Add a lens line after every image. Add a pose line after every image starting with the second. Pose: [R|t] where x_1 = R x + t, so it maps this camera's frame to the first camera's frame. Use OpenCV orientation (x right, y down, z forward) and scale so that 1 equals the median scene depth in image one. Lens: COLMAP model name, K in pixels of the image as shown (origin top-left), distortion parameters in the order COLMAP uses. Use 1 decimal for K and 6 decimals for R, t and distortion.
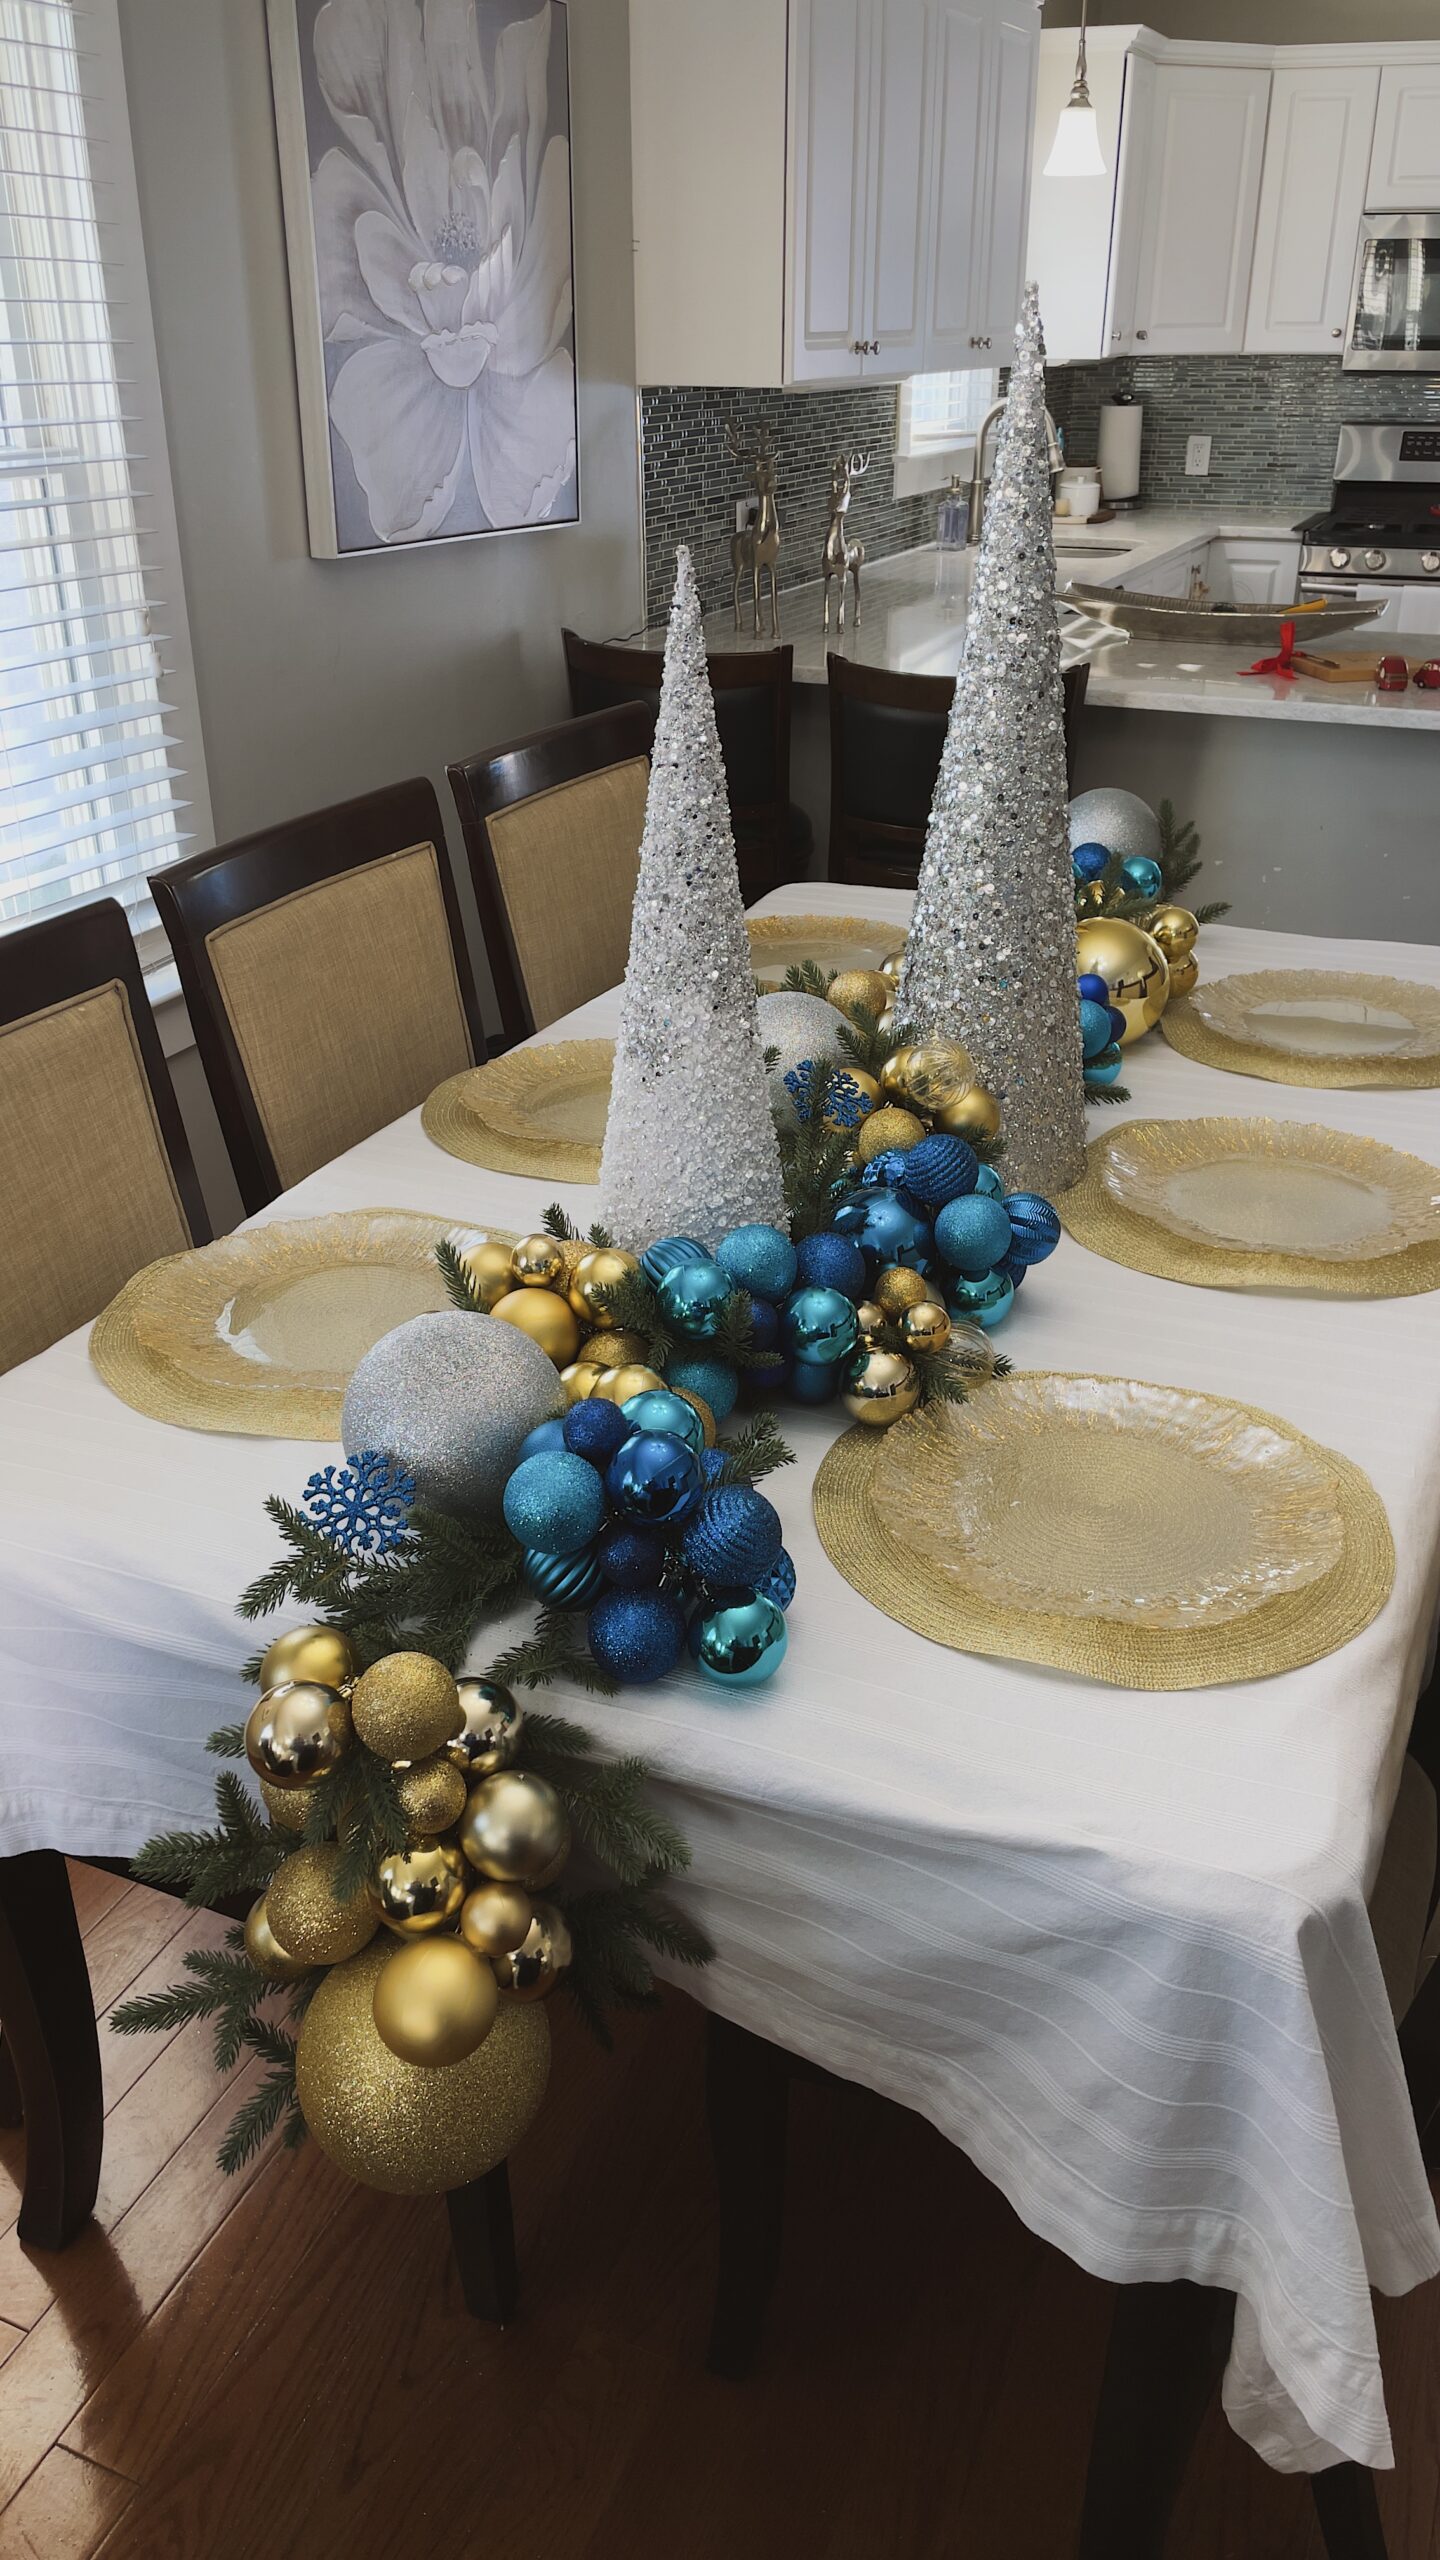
lens RADIAL K [[1919.2, 0, 790.2], [0, 1919.2, 1275.9], [0, 0, 1]] dist [0.083835, -0.111664]
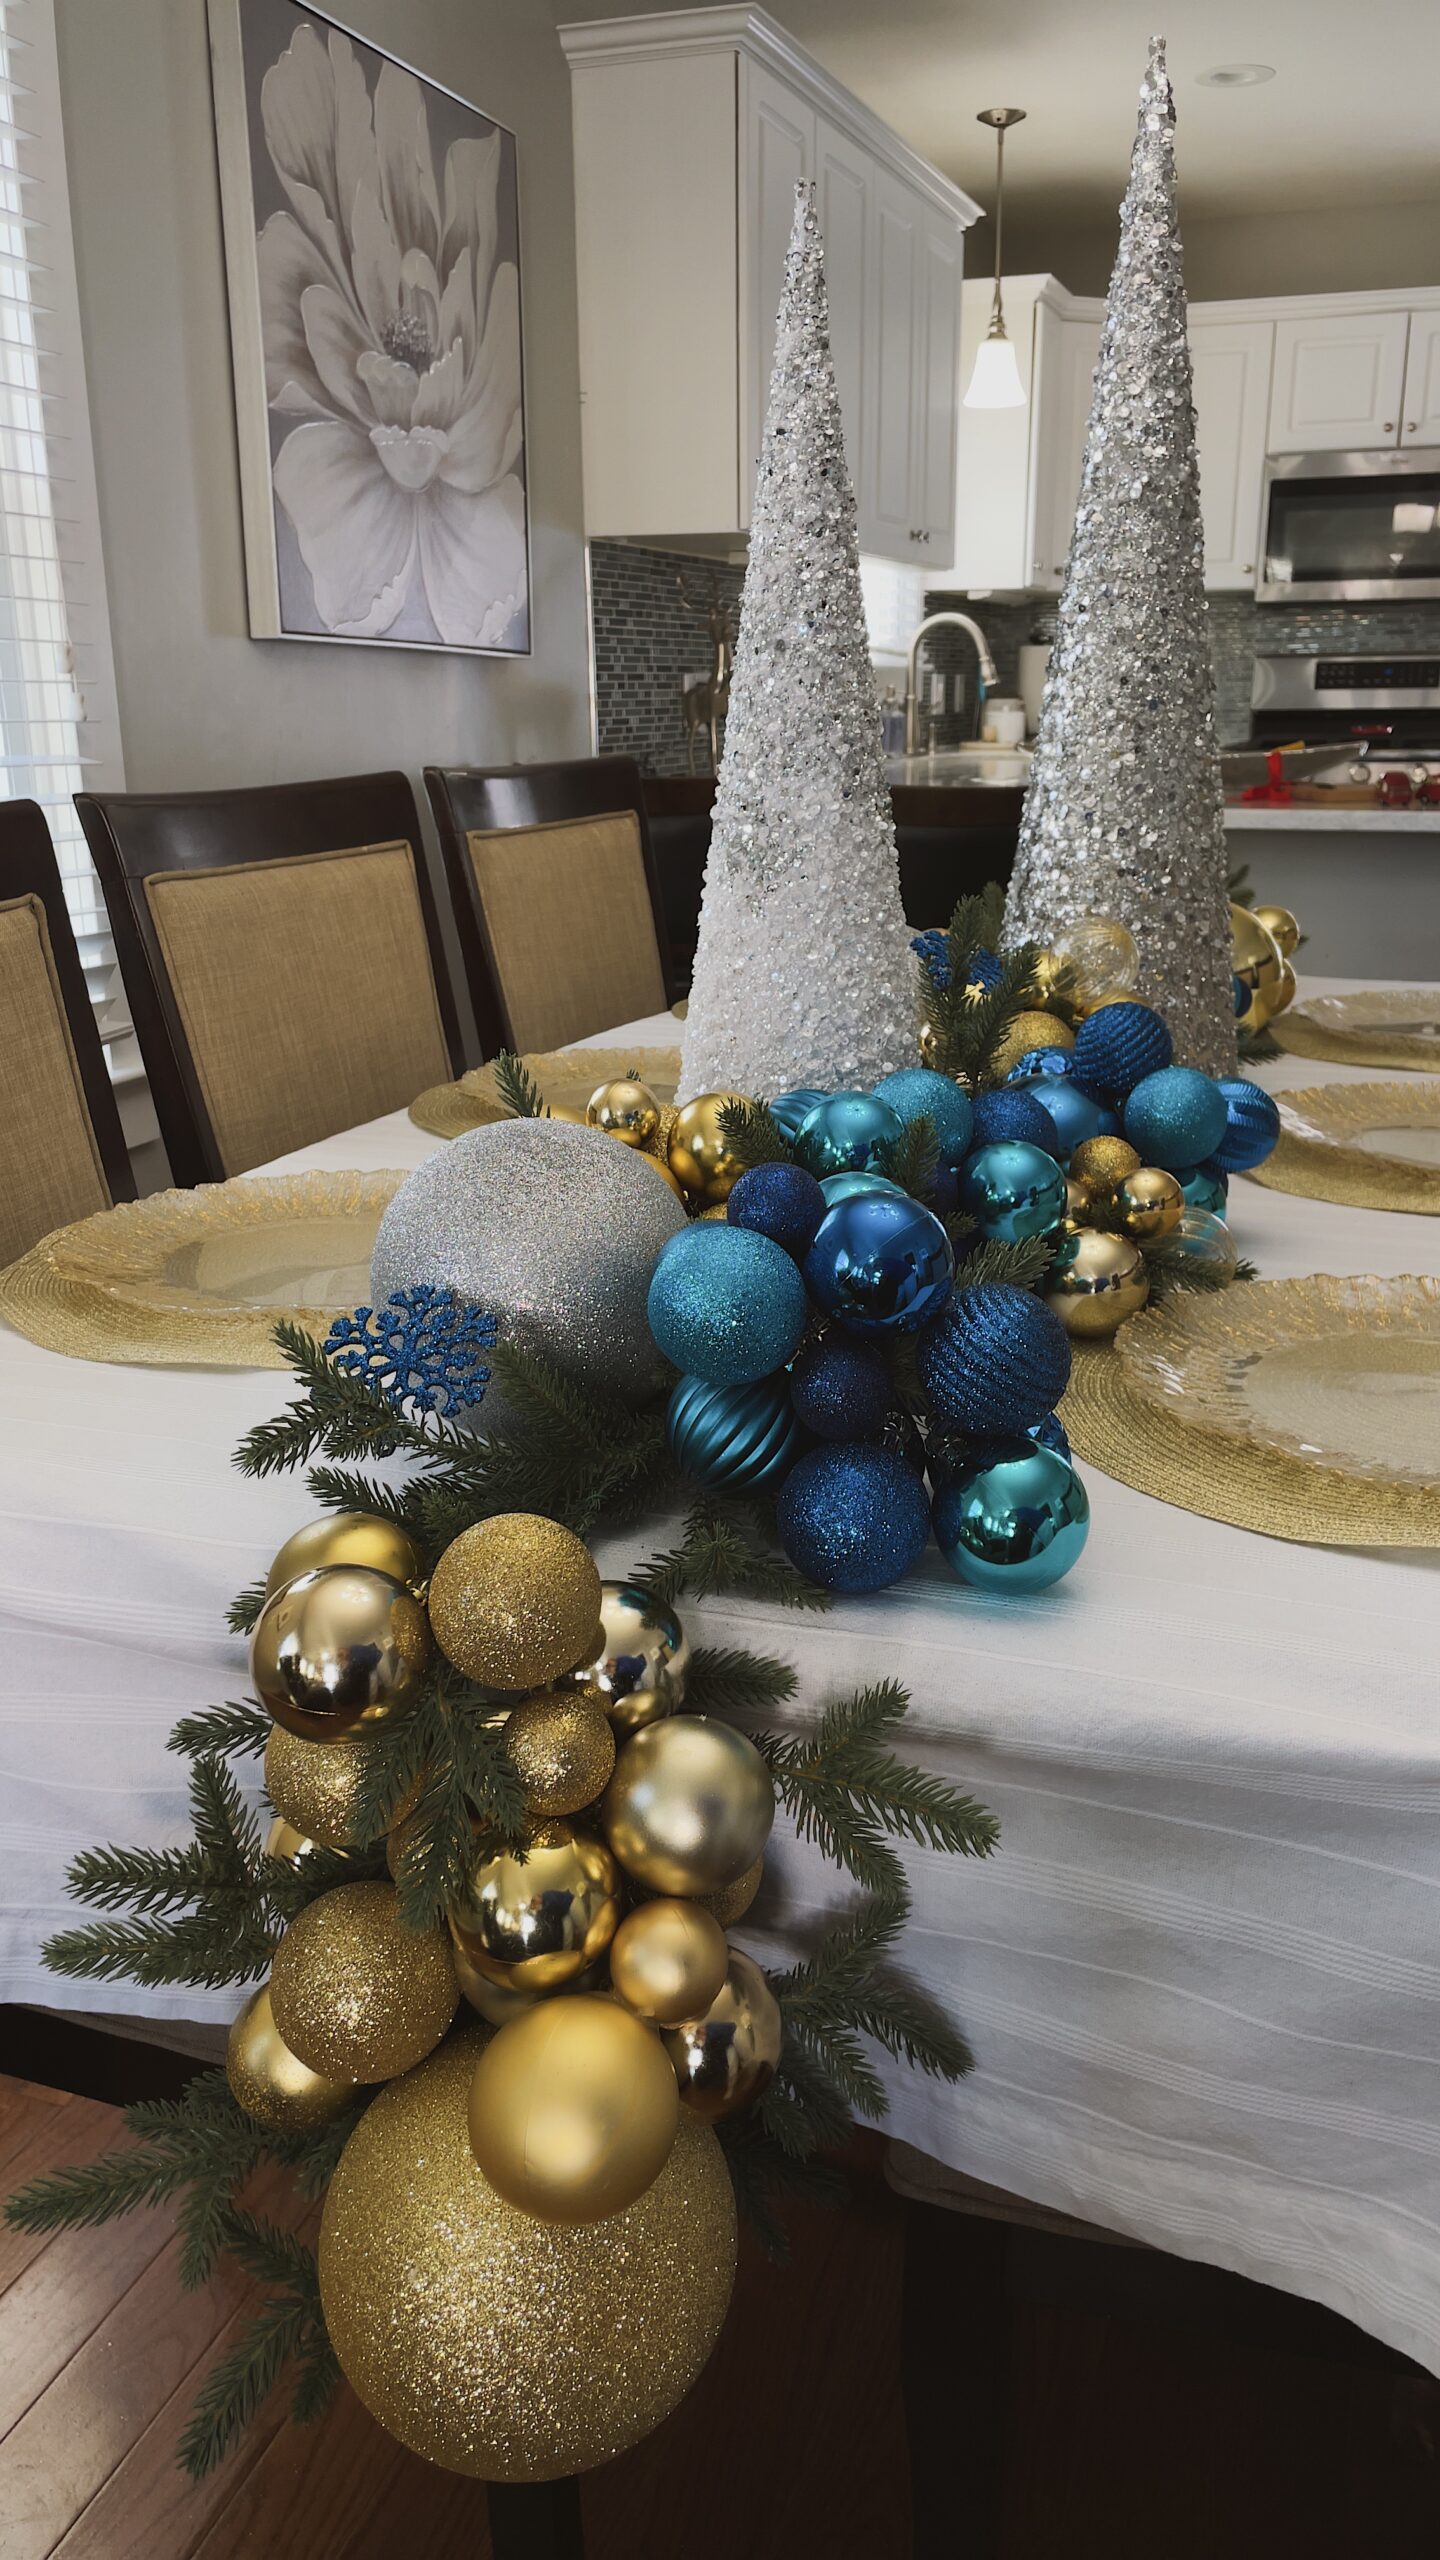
lens RADIAL K [[1919.2, 0, 790.2], [0, 1919.2, 1275.9], [0, 0, 1]] dist [0.083835, -0.111664]
pose [[0.997978, -0.030334, 0.055857, -0.108144], [0.039308, 0.985120, -0.167312, 0.171444], [-0.049950, 0.169169, 0.984320, 0.284675]]
